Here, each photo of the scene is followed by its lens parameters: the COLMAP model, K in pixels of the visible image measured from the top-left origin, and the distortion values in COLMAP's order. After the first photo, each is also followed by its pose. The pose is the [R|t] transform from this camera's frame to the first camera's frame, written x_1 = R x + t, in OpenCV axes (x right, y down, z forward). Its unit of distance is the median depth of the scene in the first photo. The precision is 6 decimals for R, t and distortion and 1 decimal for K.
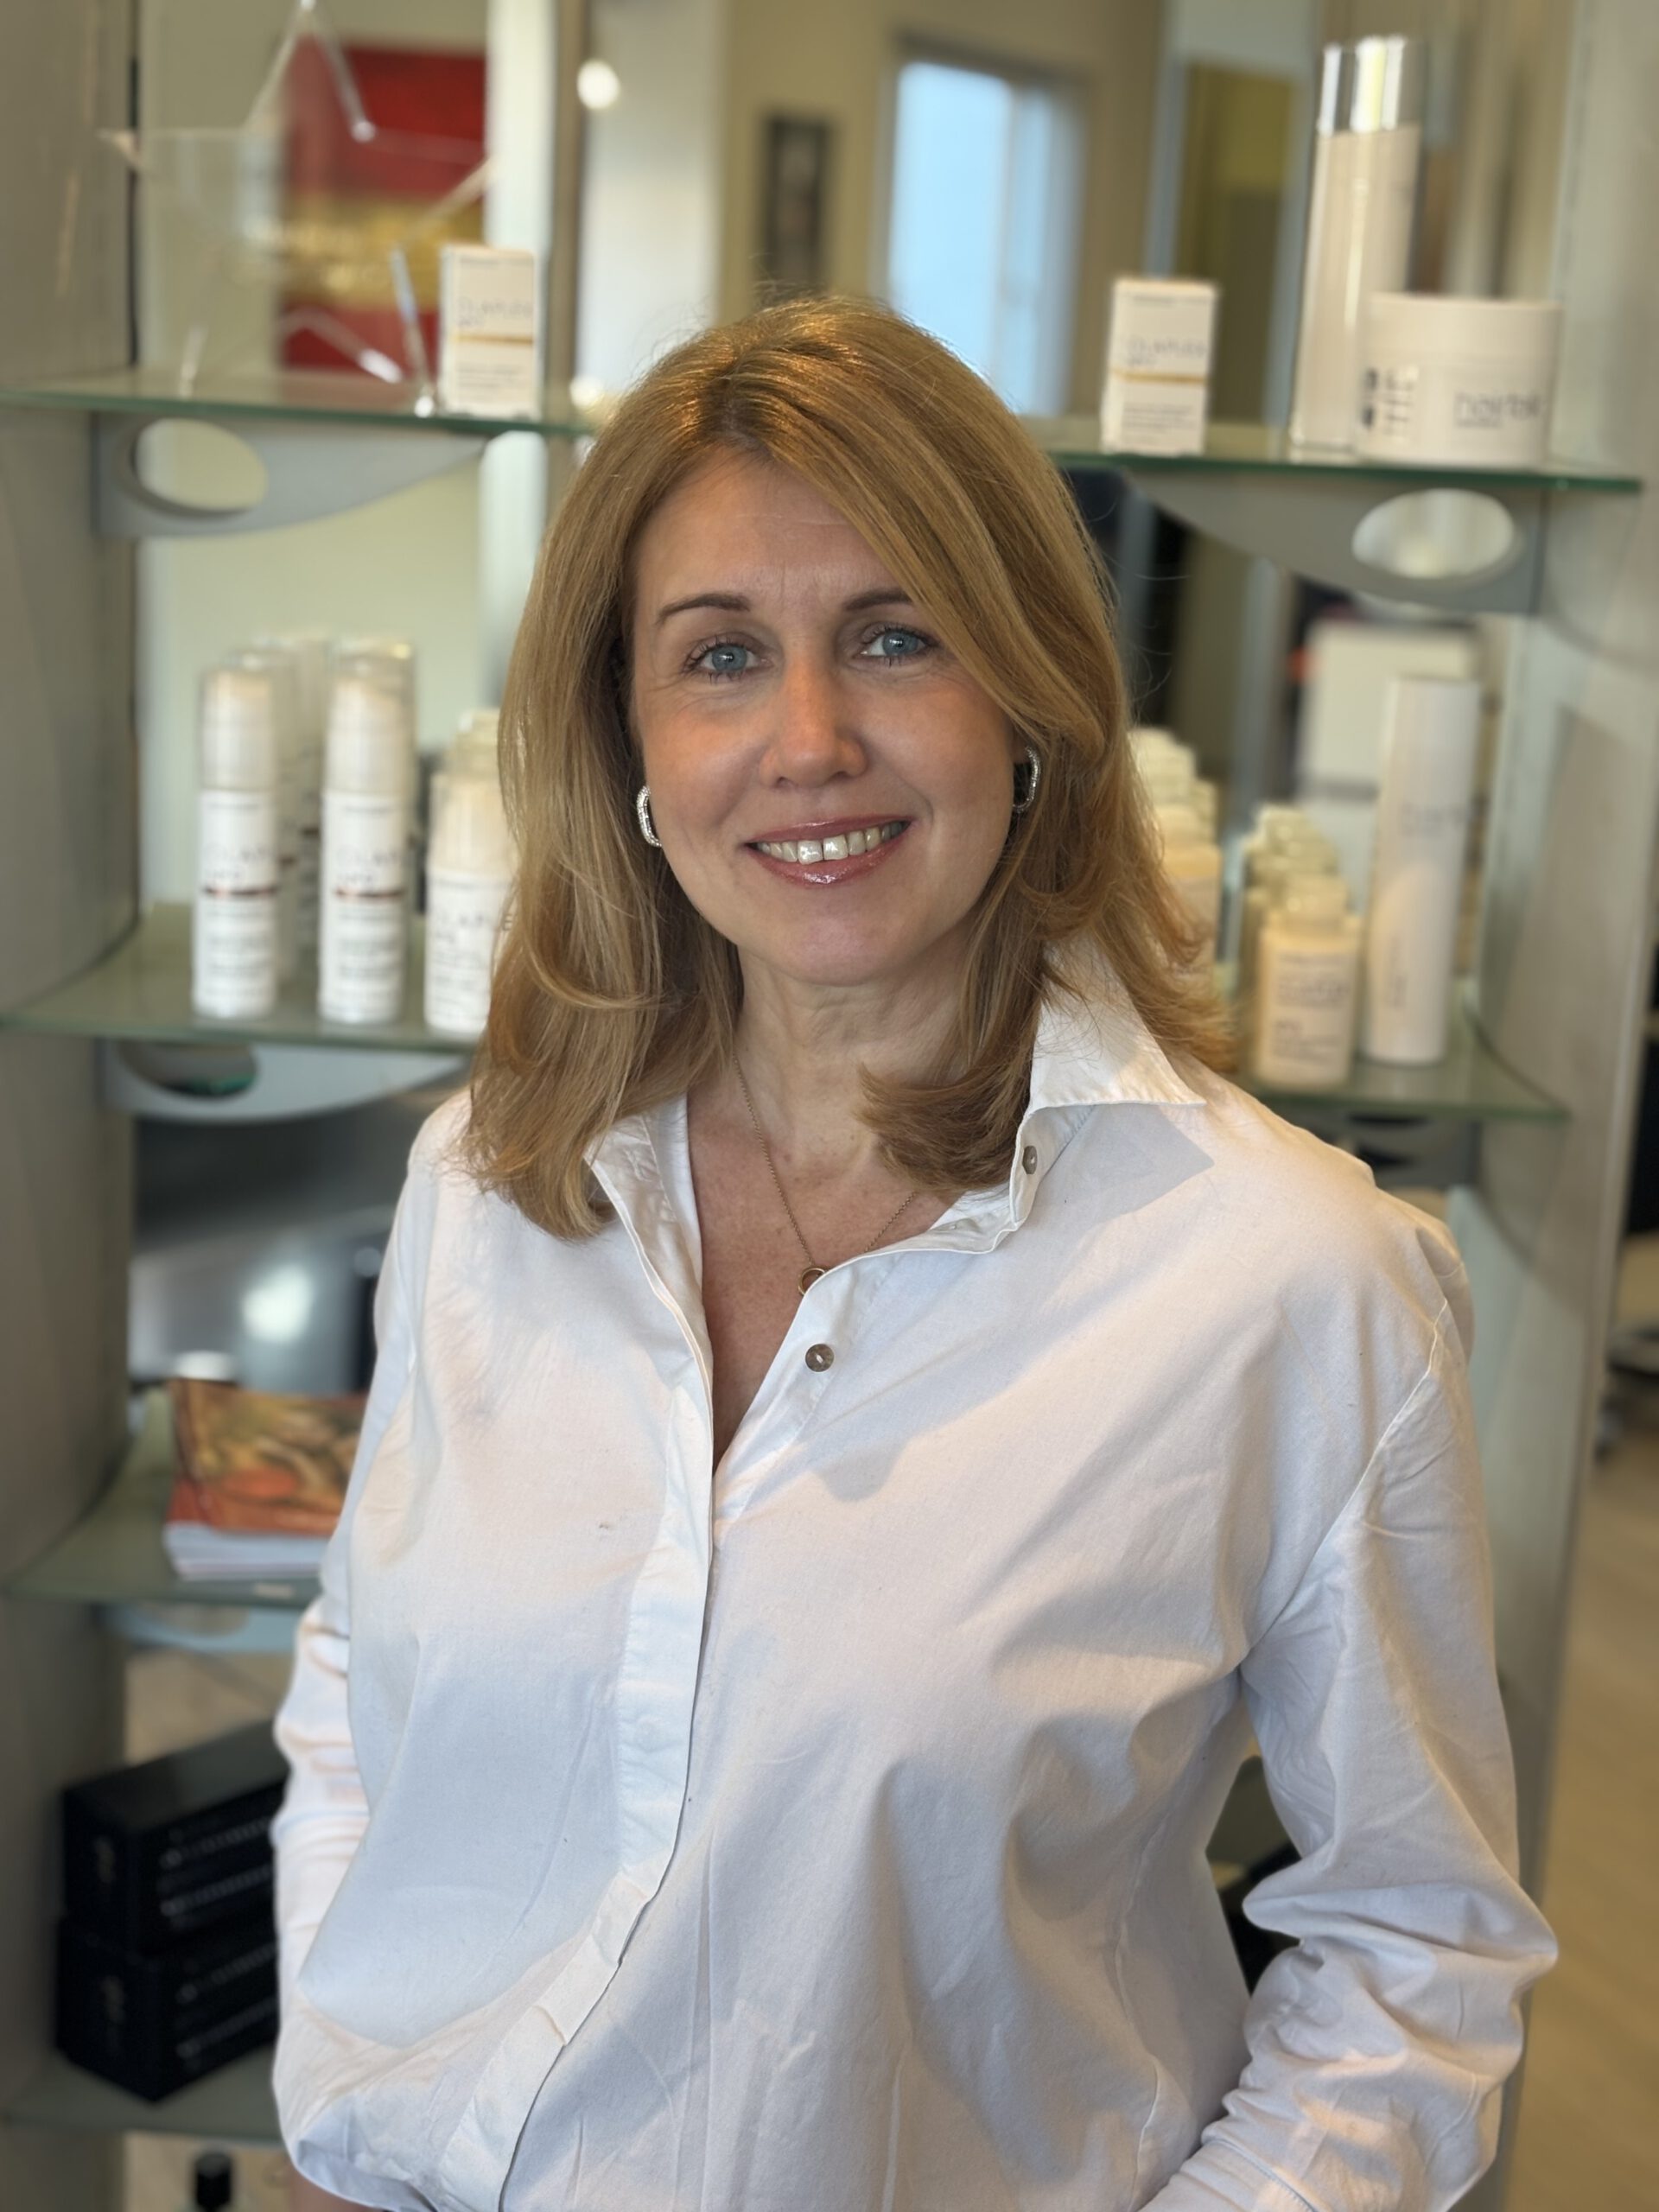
lens RADIAL K [[3399.1, 0, 803.2], [0, 3399.1, 1133.9], [0, 0, 1]] dist [0.001359, 0.000000]
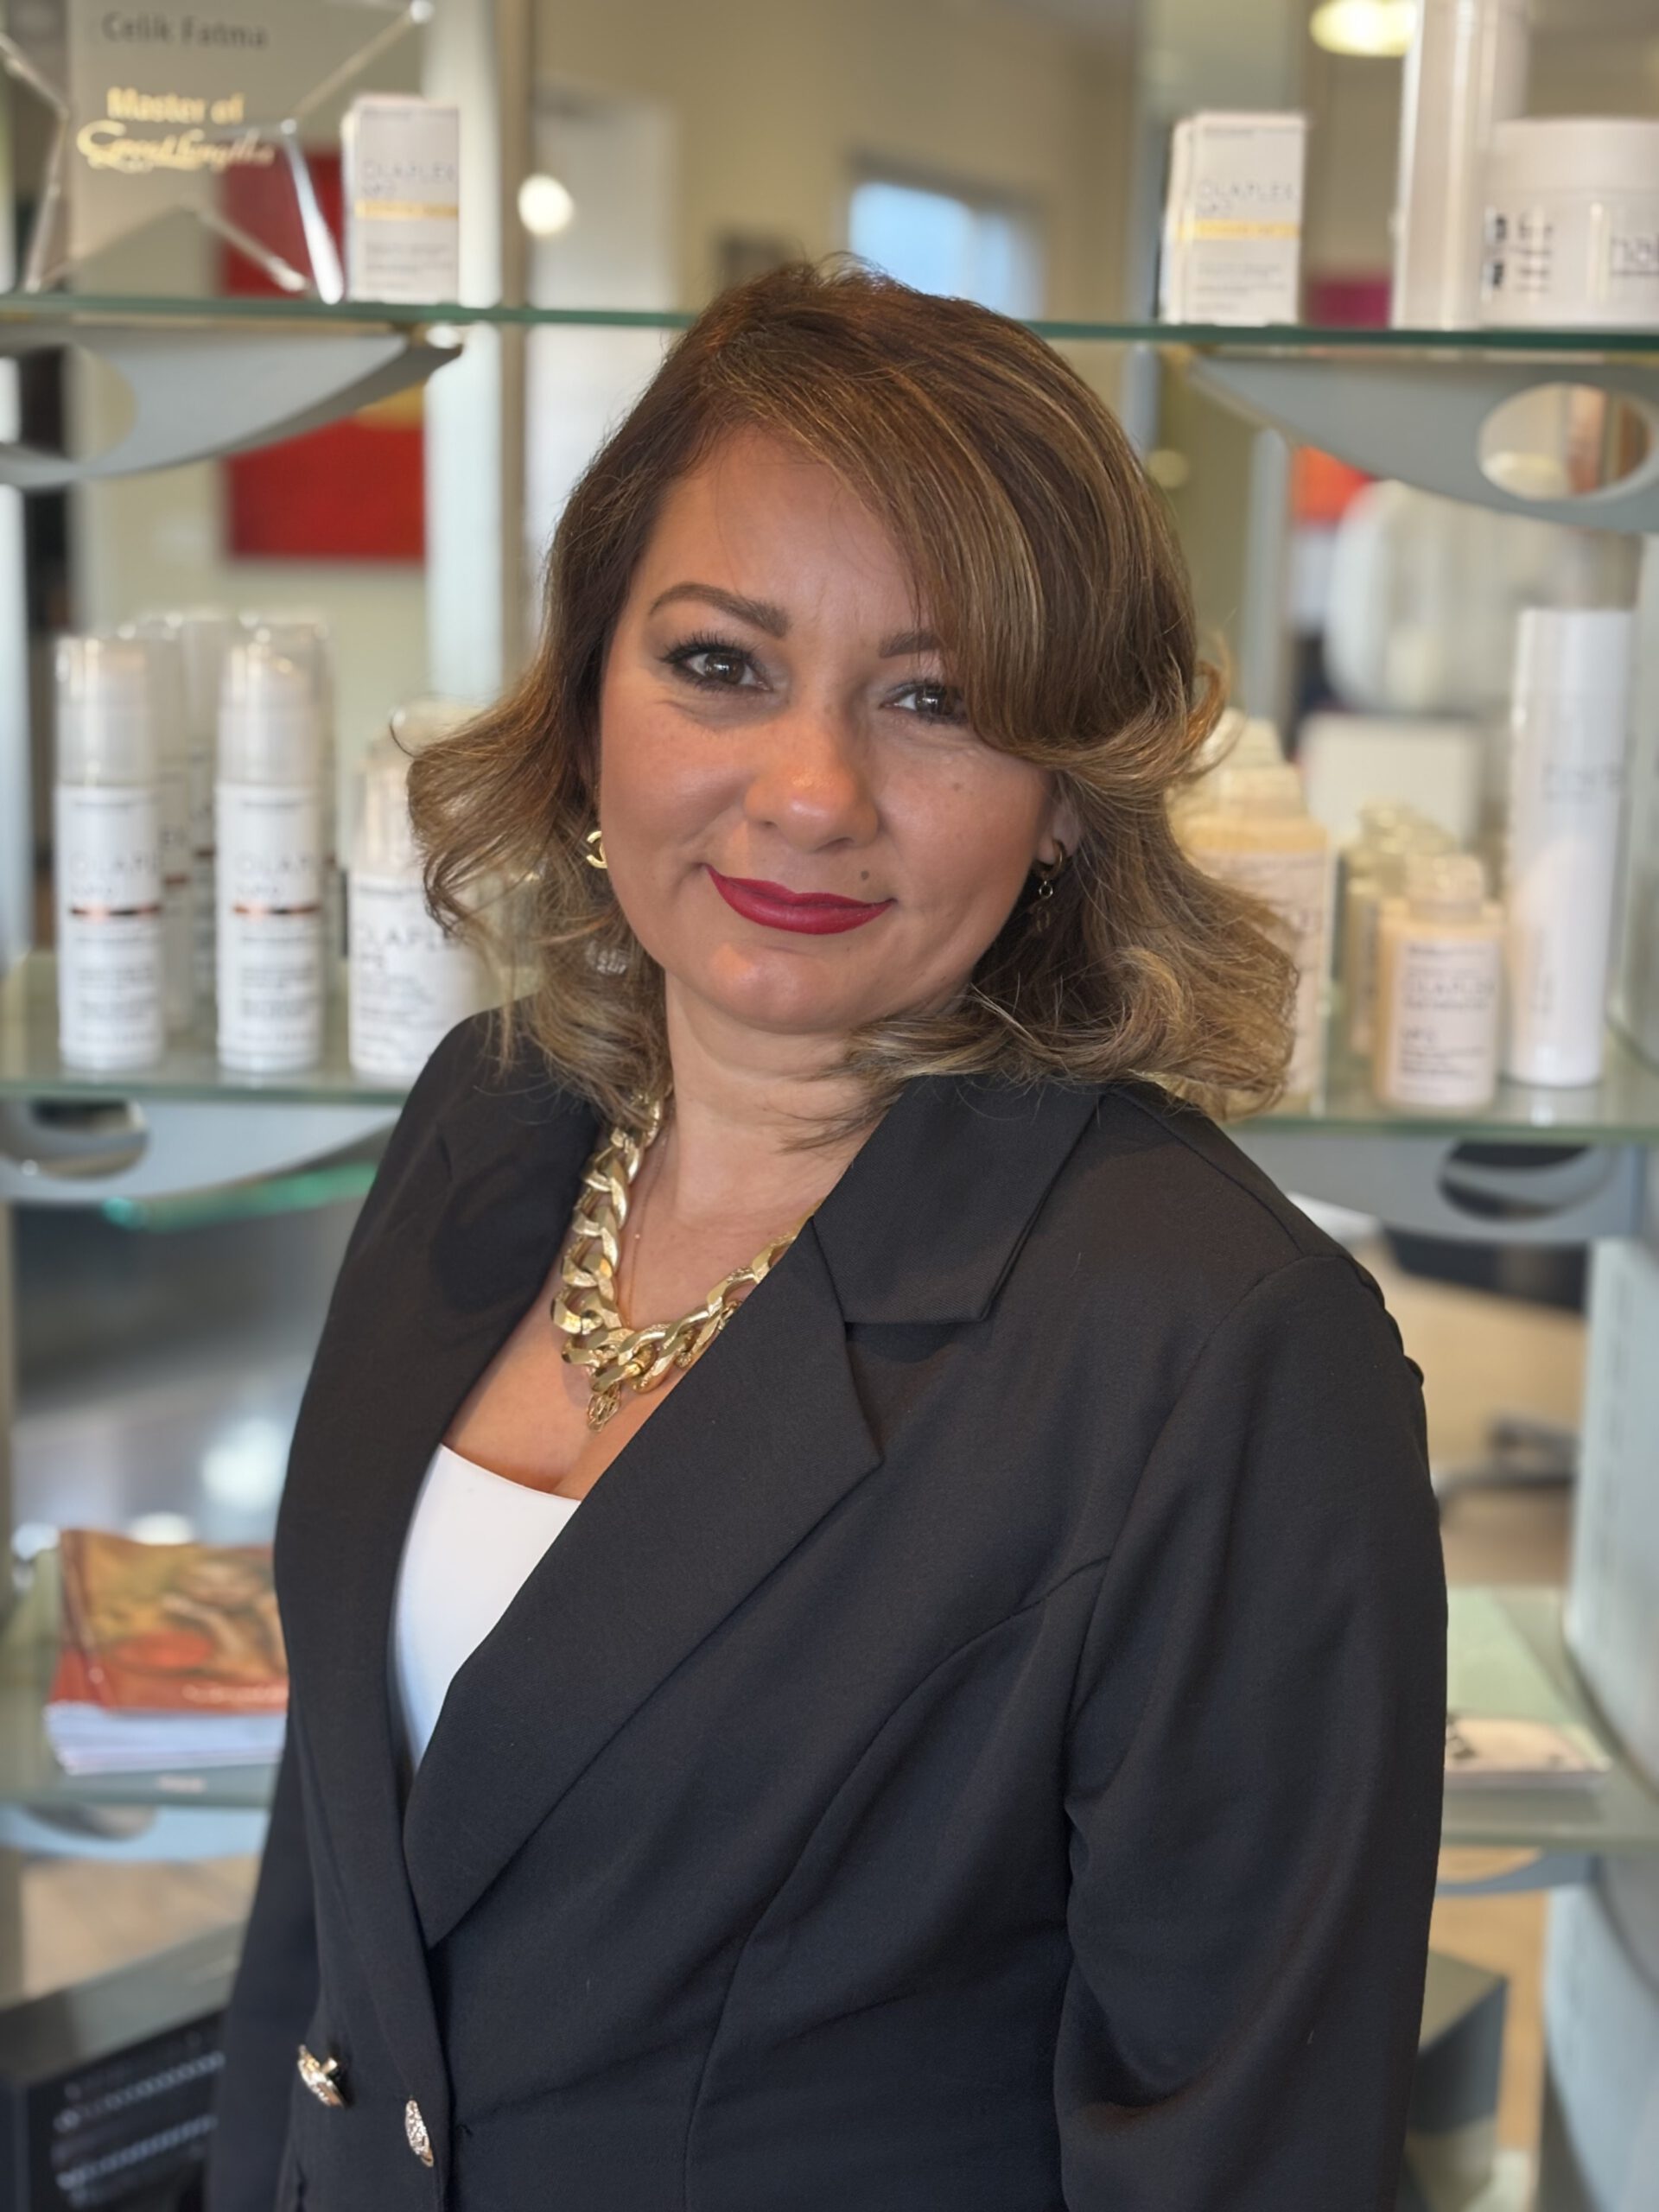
lens RADIAL K [[3399.1, 0, 860.5], [0, 3399.1, 1162.5], [0, 0, 1]] dist [0.001359, 0.000000]
pose [[0.999224, -0.031954, 0.023049, -0.009522], [0.032783, 0.998795, -0.036511, 0.023109], [-0.021855, 0.037239, 0.999067, 0.192689]]
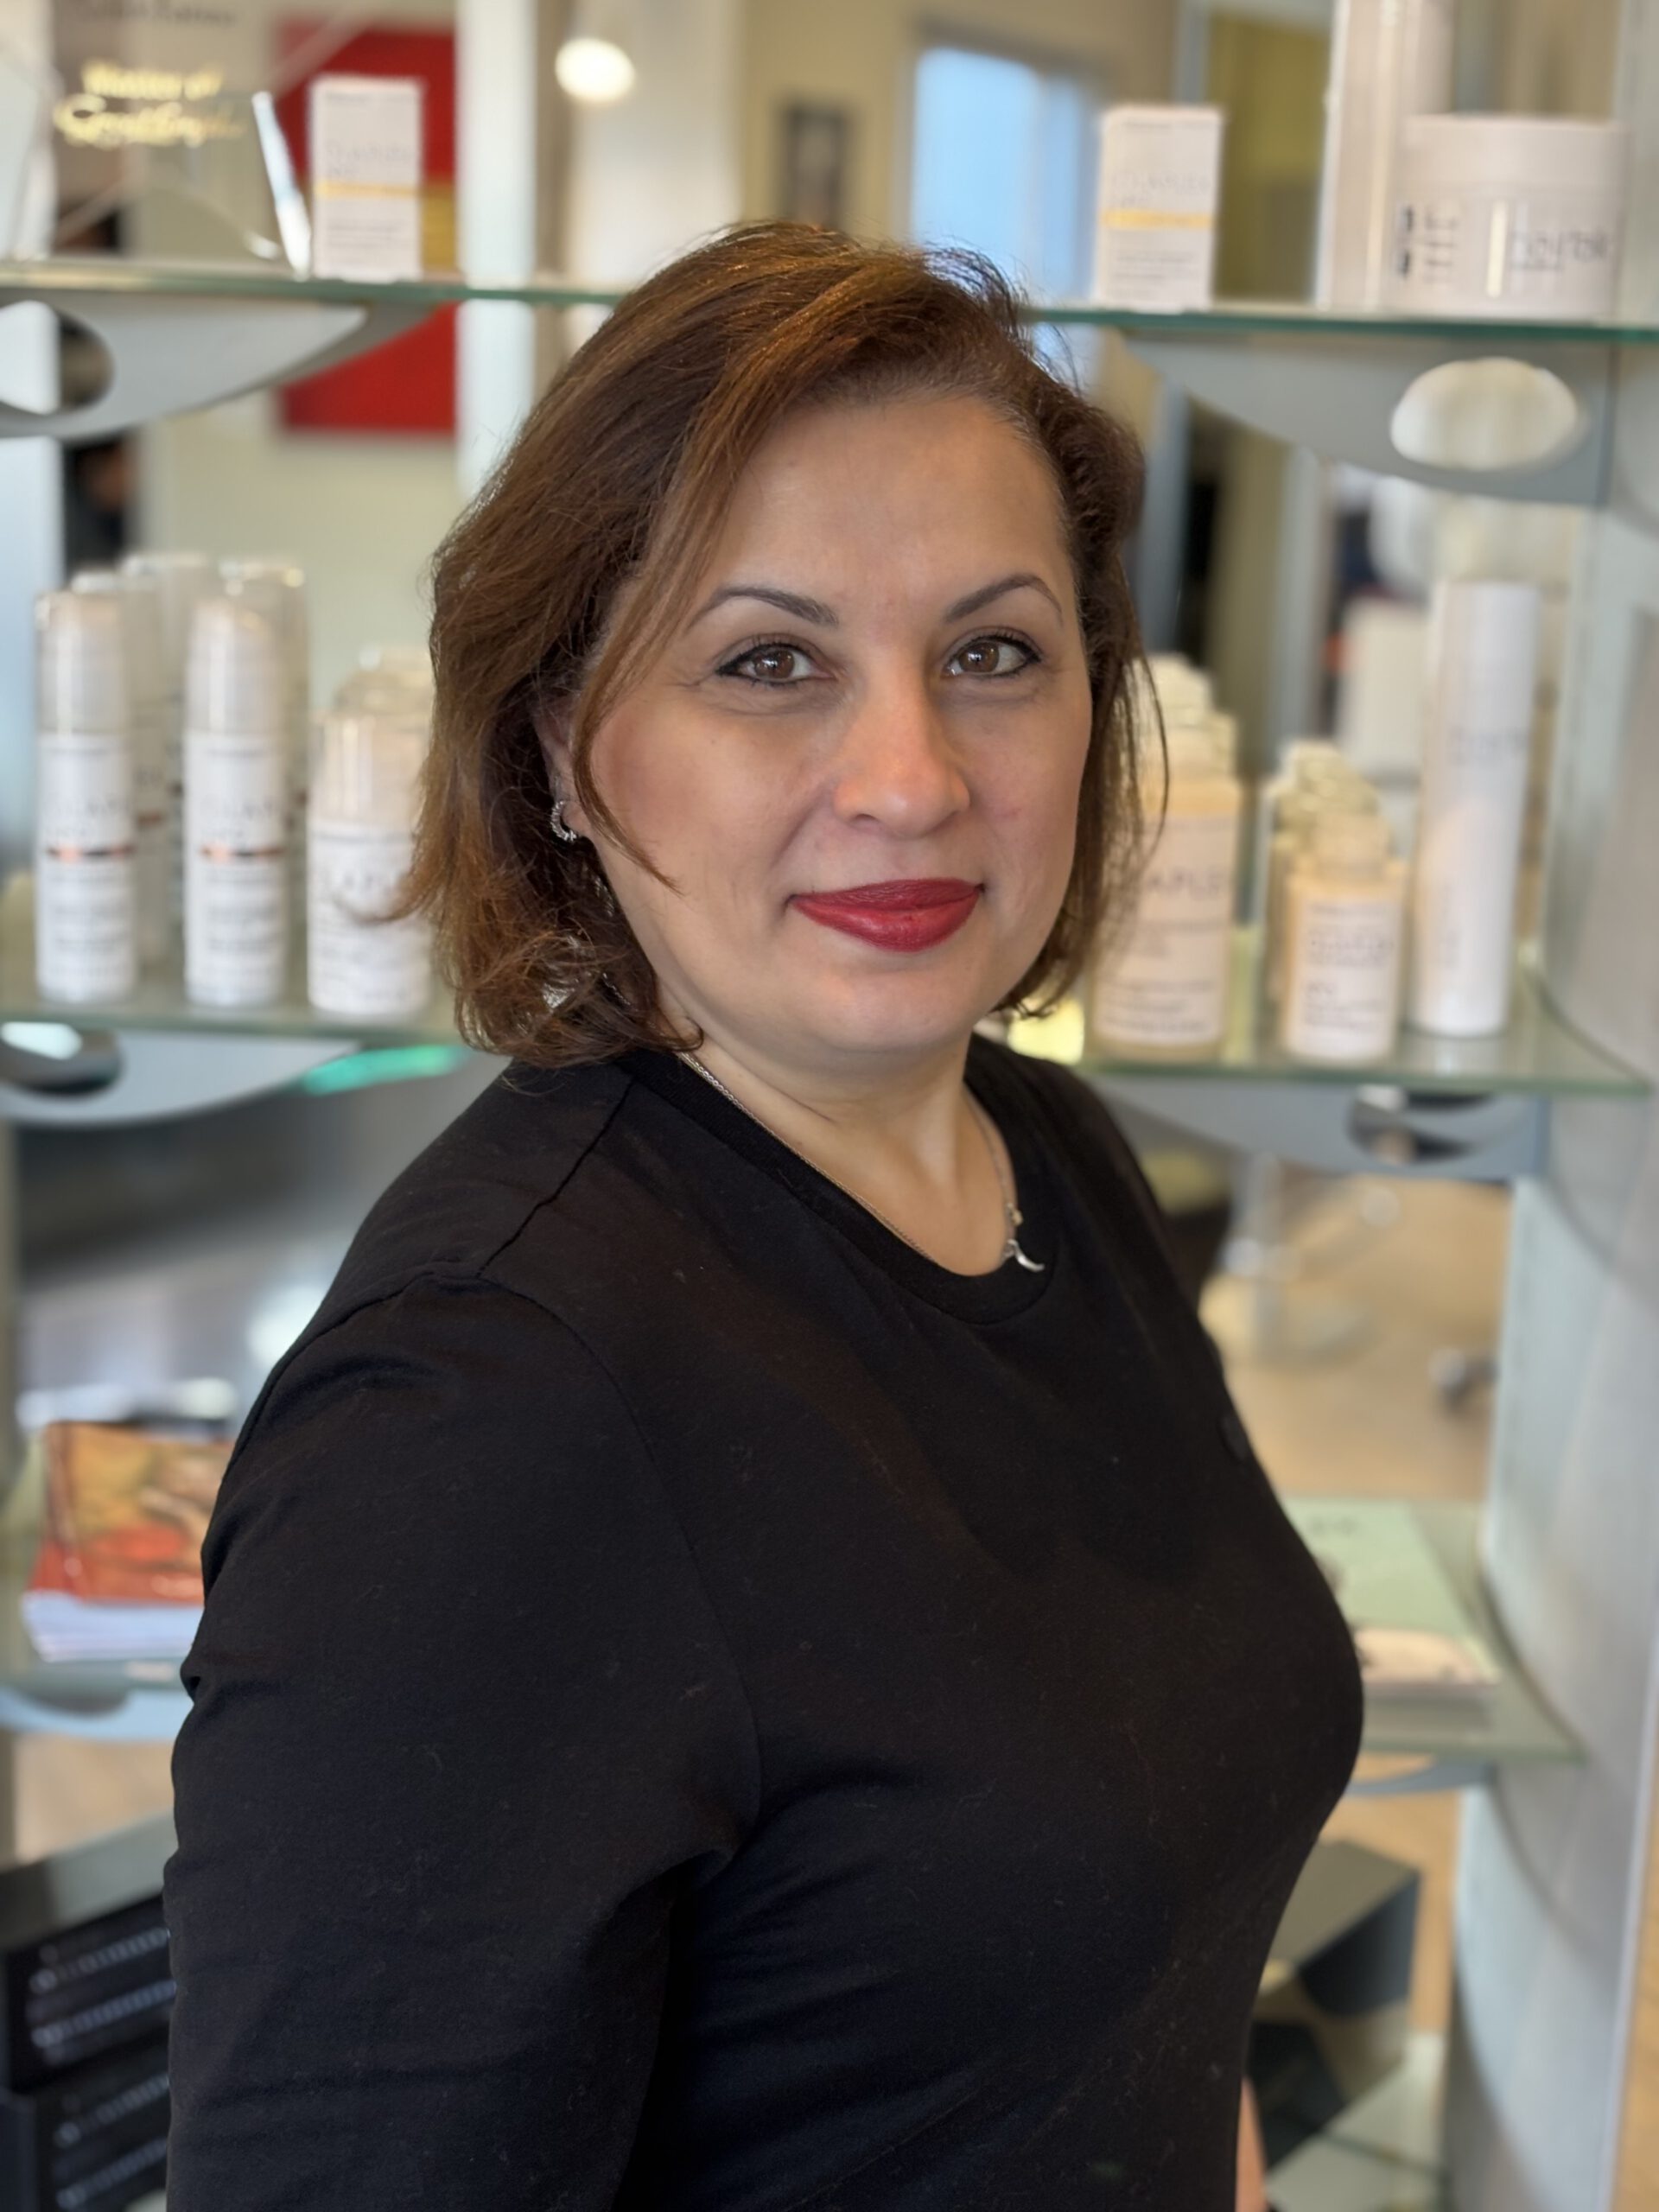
lens RADIAL K [[3399.1, 0, 867.4], [0, 3399.1, 1166.0], [0, 0, 1]] dist [0.001359, 0.000000]
pose [[0.999855, -0.016449, 0.004351, 0.024150], [0.016429, 0.999855, 0.004511, 0.006540], [-0.004425, -0.004439, 0.999980, 0.147424]]
